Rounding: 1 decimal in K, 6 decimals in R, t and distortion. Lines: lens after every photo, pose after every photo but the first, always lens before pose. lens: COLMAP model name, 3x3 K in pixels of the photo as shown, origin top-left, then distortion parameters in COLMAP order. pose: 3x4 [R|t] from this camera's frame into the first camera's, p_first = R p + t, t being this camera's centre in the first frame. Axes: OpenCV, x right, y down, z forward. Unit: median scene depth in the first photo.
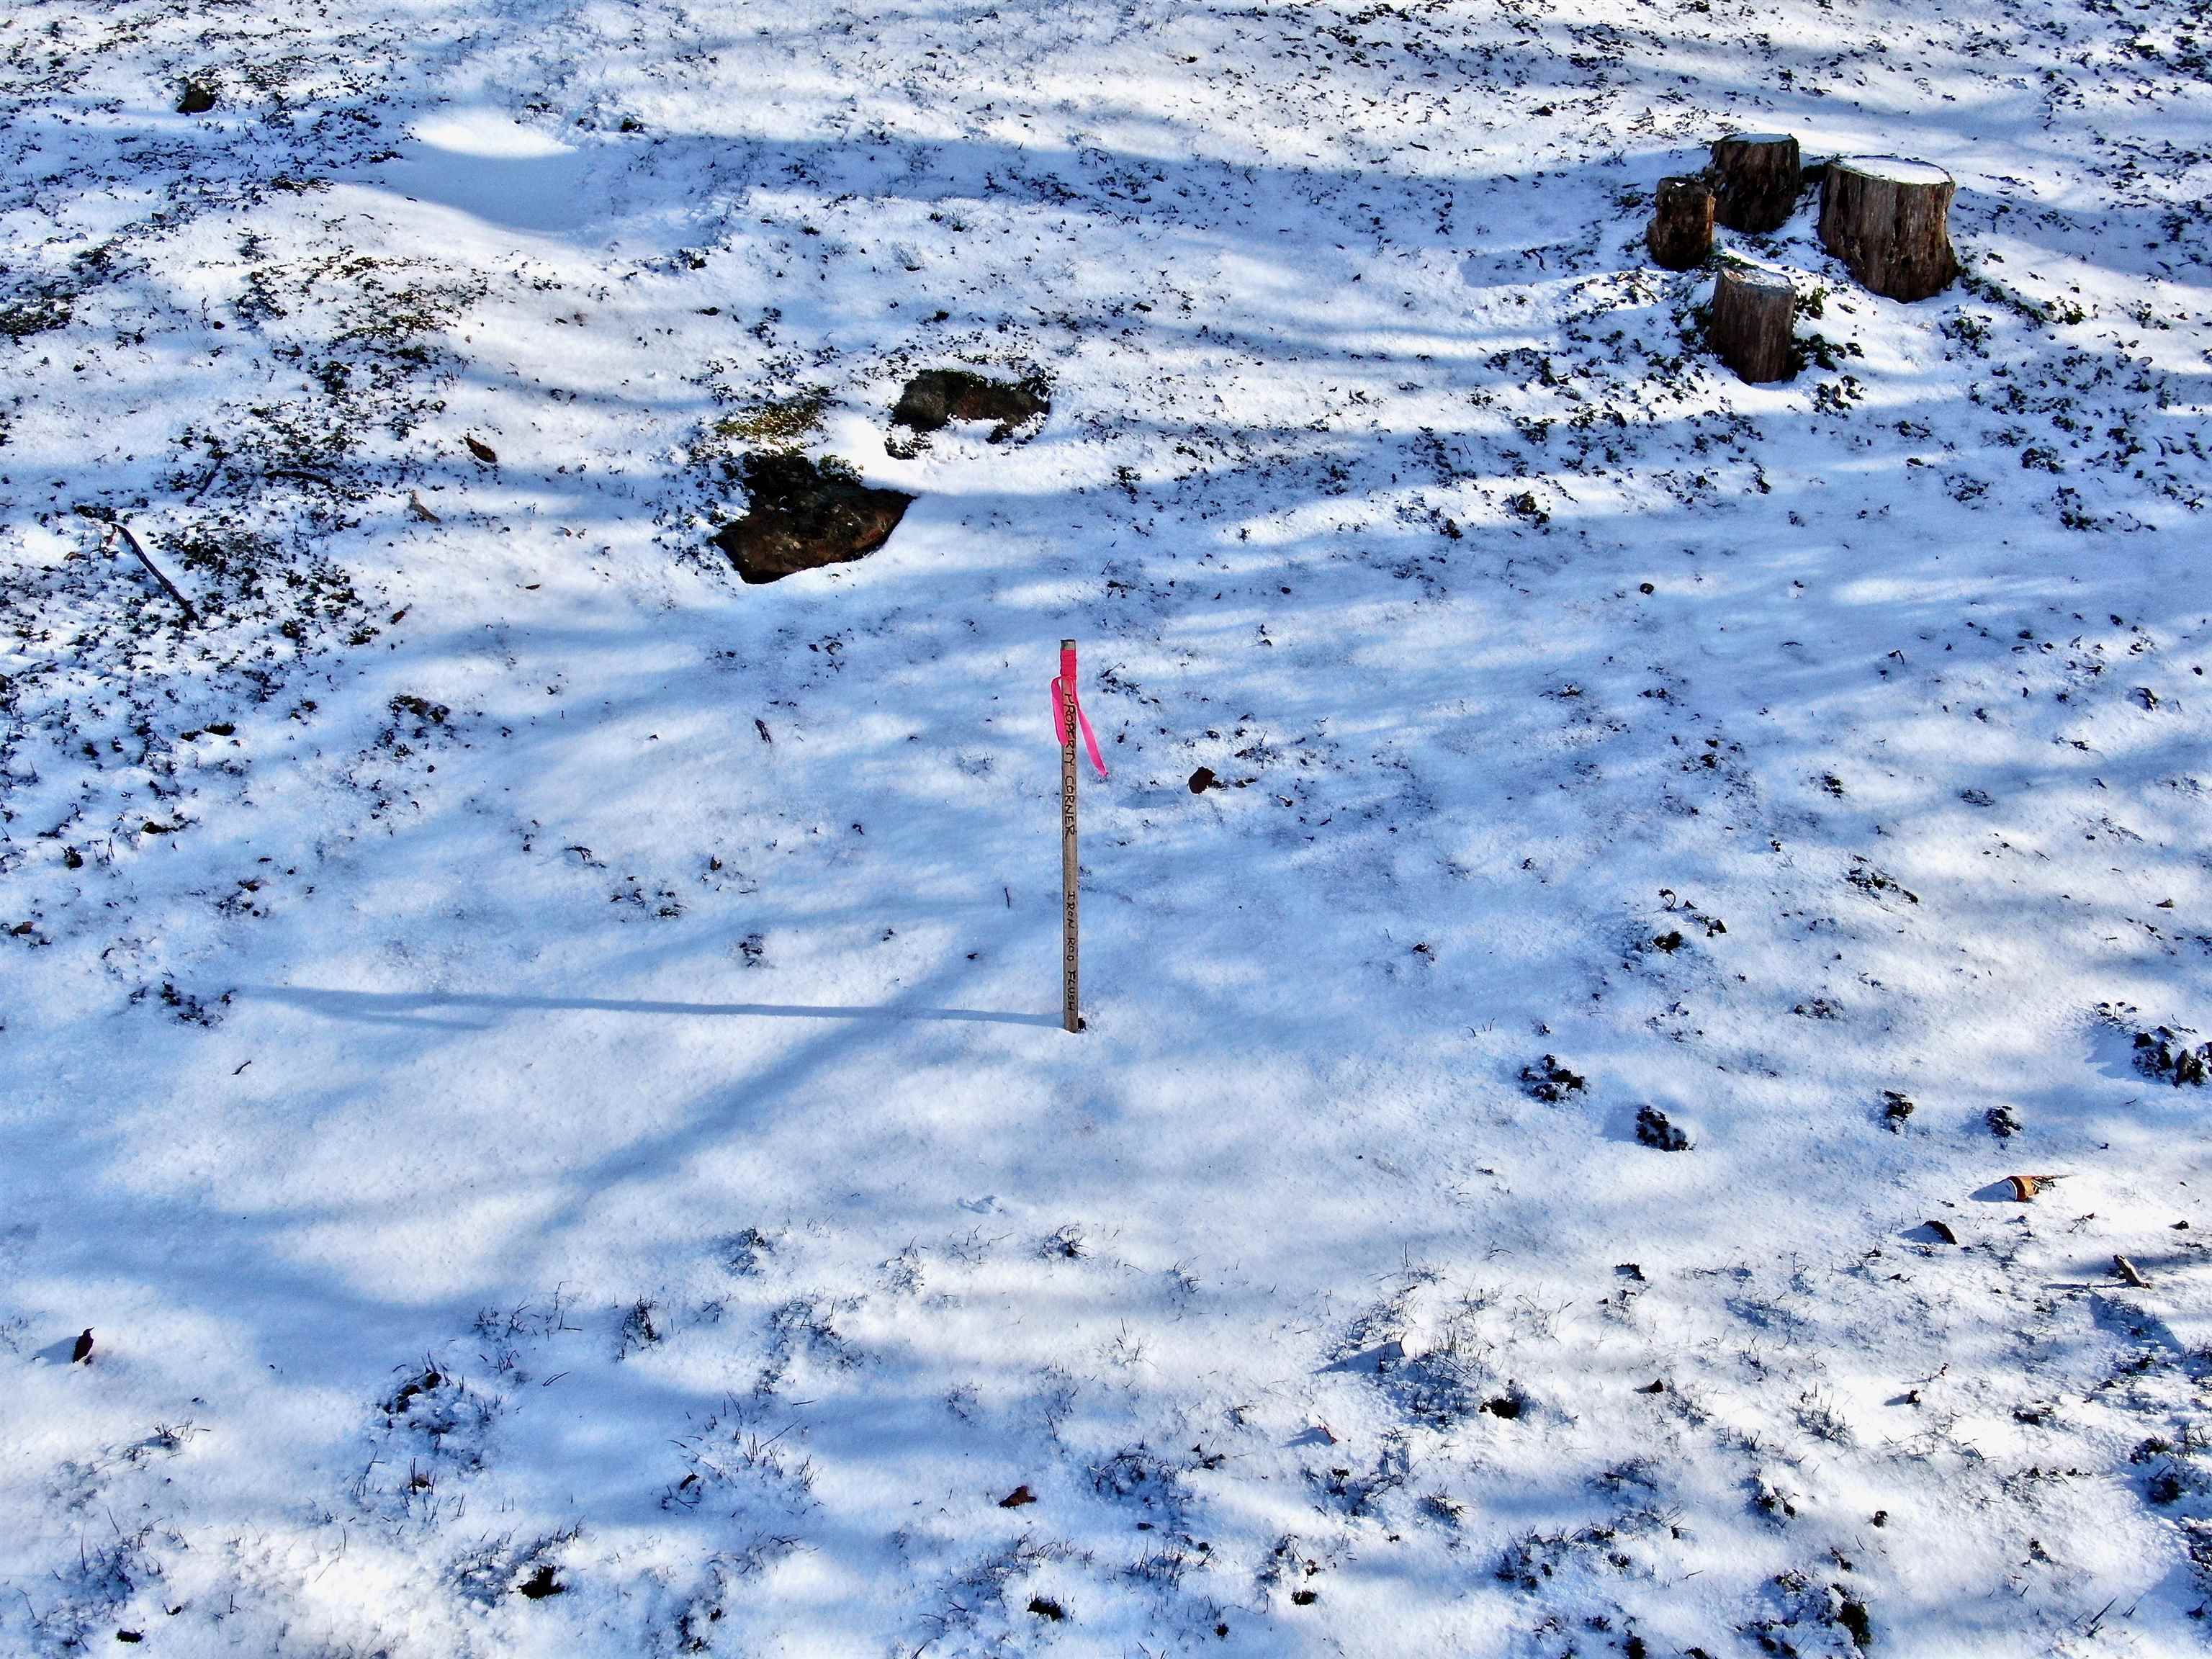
lens RADIAL K [[2166.7, 0, 1136.0], [0, 2166.7, 829.3], [0, 0, 1]] dist [0.010377, -0.027192]
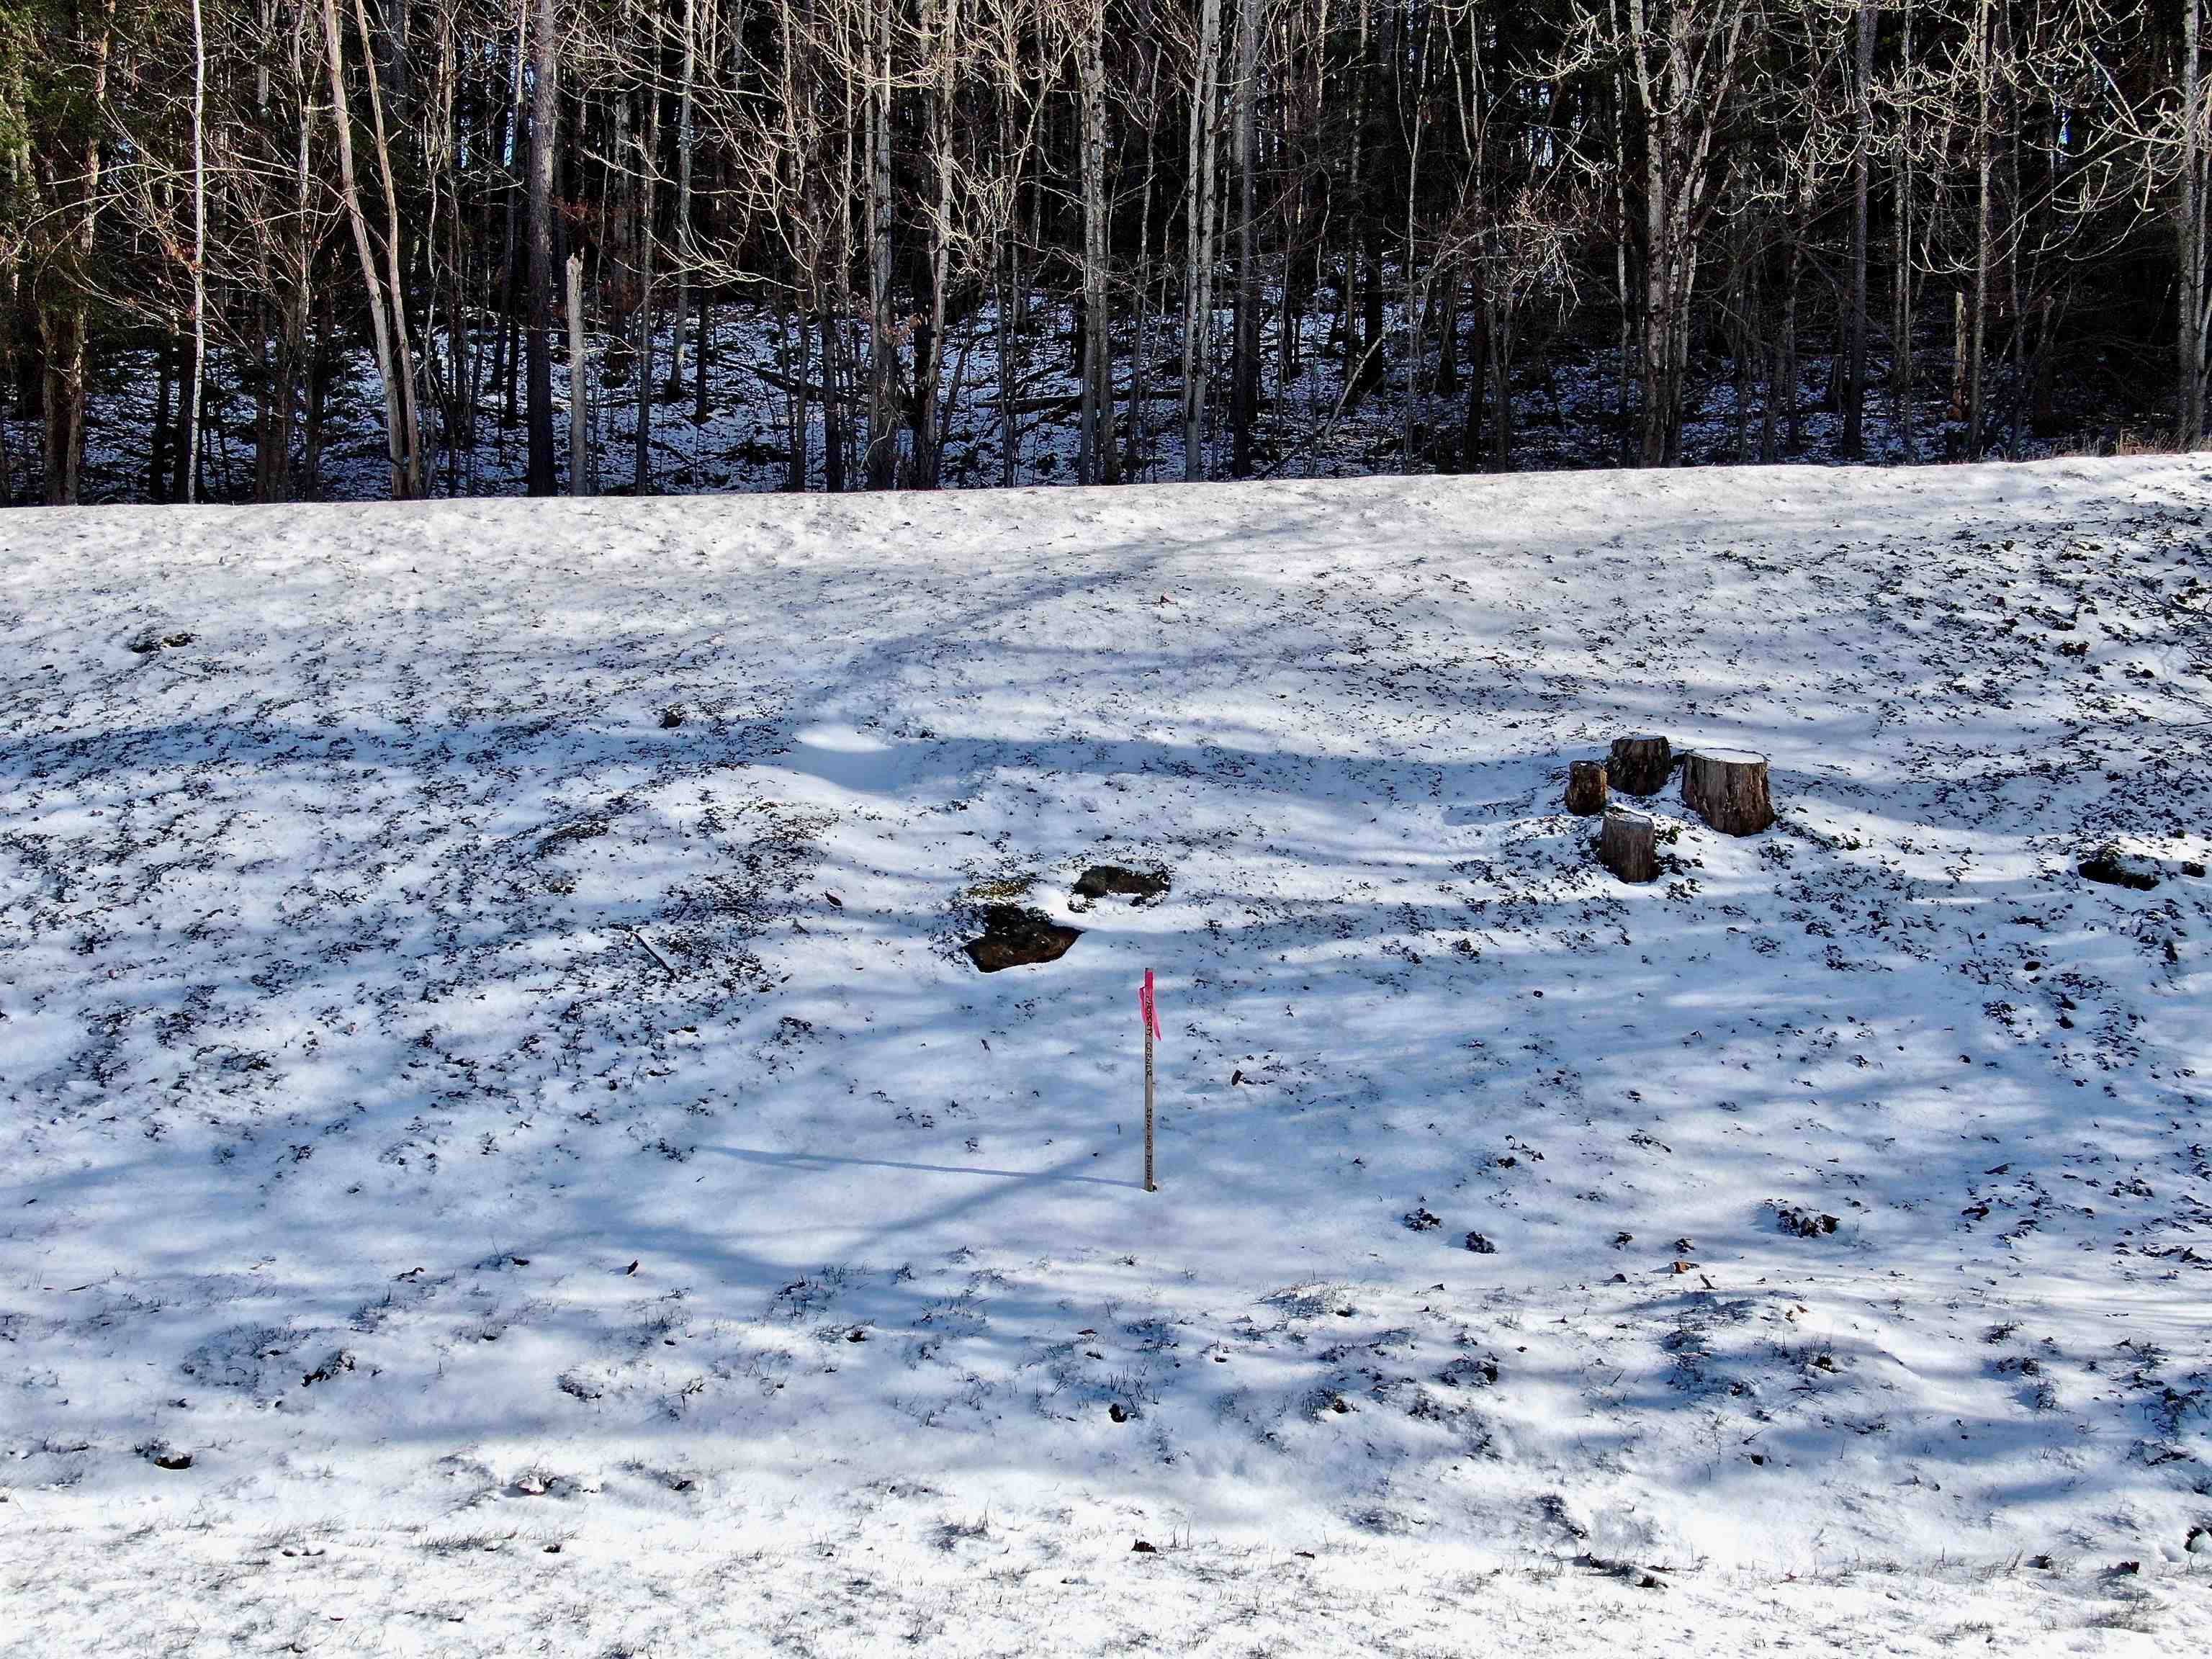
lens RADIAL K [[2166.7, 0, 1136.0], [0, 2166.7, 829.3], [0, 0, 1]] dist [0.010377, -0.027192]
pose [[0.993703, -0.003658, -0.111983, 0.122752], [-0.030266, 0.953546, -0.299724, 0.264403], [0.107877, 0.301227, 0.947431, -0.586977]]
